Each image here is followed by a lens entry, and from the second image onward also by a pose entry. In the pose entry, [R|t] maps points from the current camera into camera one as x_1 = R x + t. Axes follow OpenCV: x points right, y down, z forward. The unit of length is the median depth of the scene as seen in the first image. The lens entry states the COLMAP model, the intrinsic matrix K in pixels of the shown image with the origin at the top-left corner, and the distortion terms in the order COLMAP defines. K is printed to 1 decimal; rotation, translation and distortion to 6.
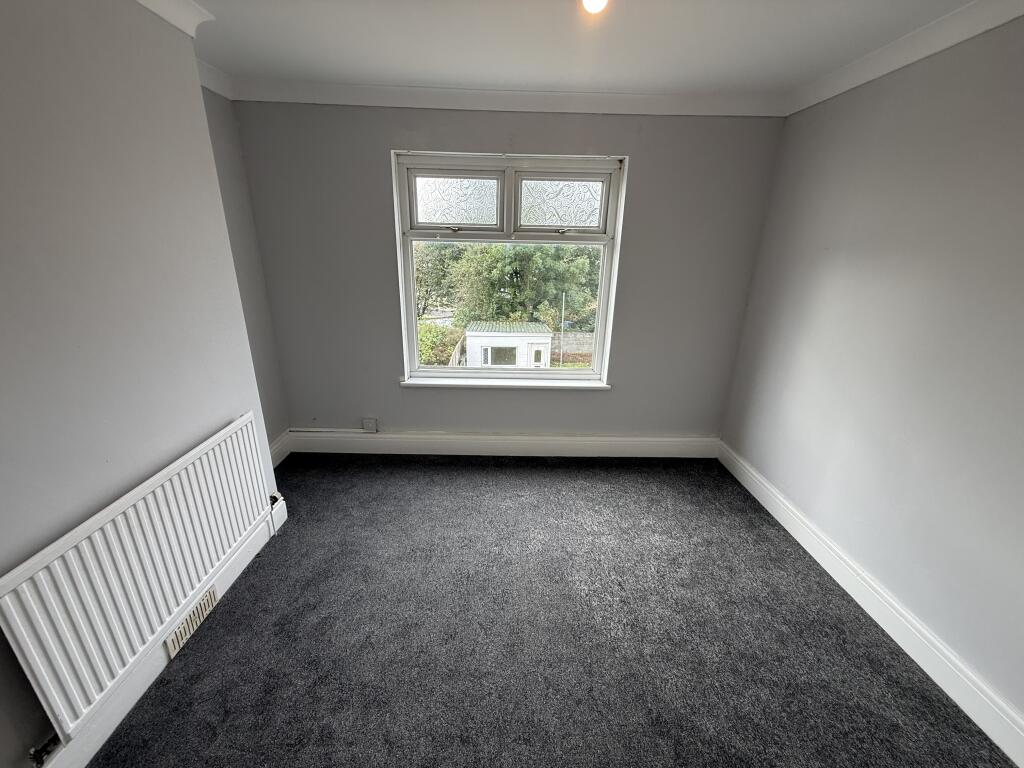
lens RADIAL K [[411.9, 0, 510.5], [0, 411.9, 379.1], [0, 0, 1]] dist [-0.000934, 0.000213]
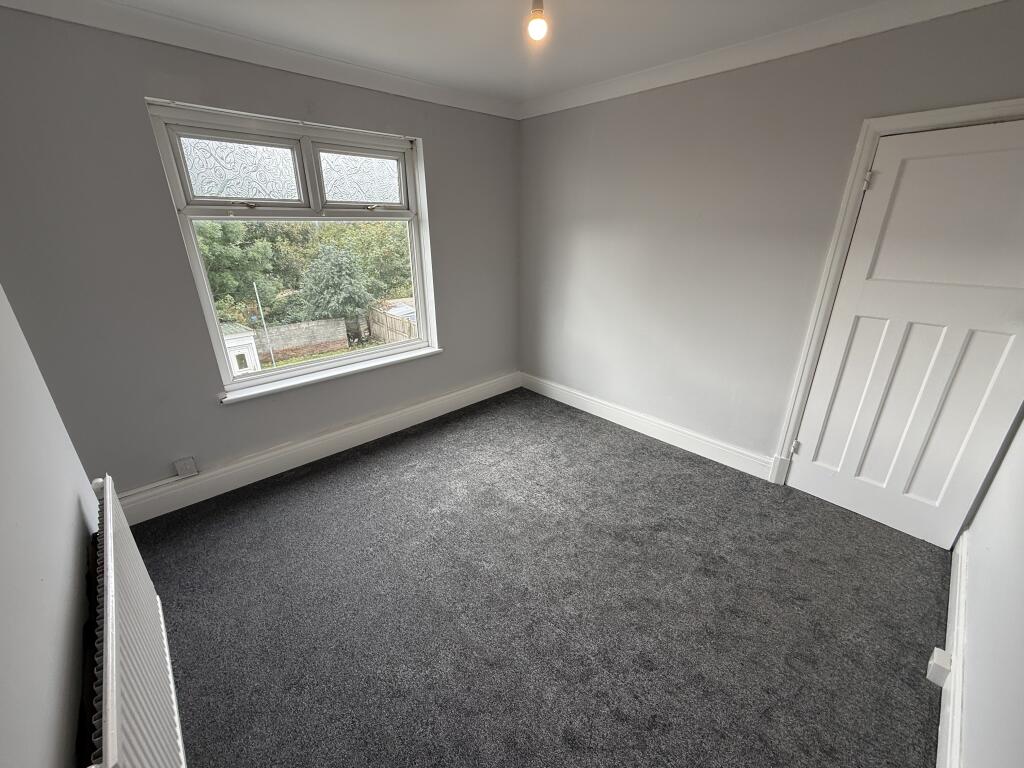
lens RADIAL K [[411.9, 0, 511.9], [0, 411.9, 379.6], [0, 0, 1]] dist [-0.000934, 0.000213]
pose [[0.733577, -0.260914, 0.627526, -0.365003], [0.231609, 0.964071, 0.130092, -0.004509], [-0.638923, 0.049908, 0.767650, 0.027303]]
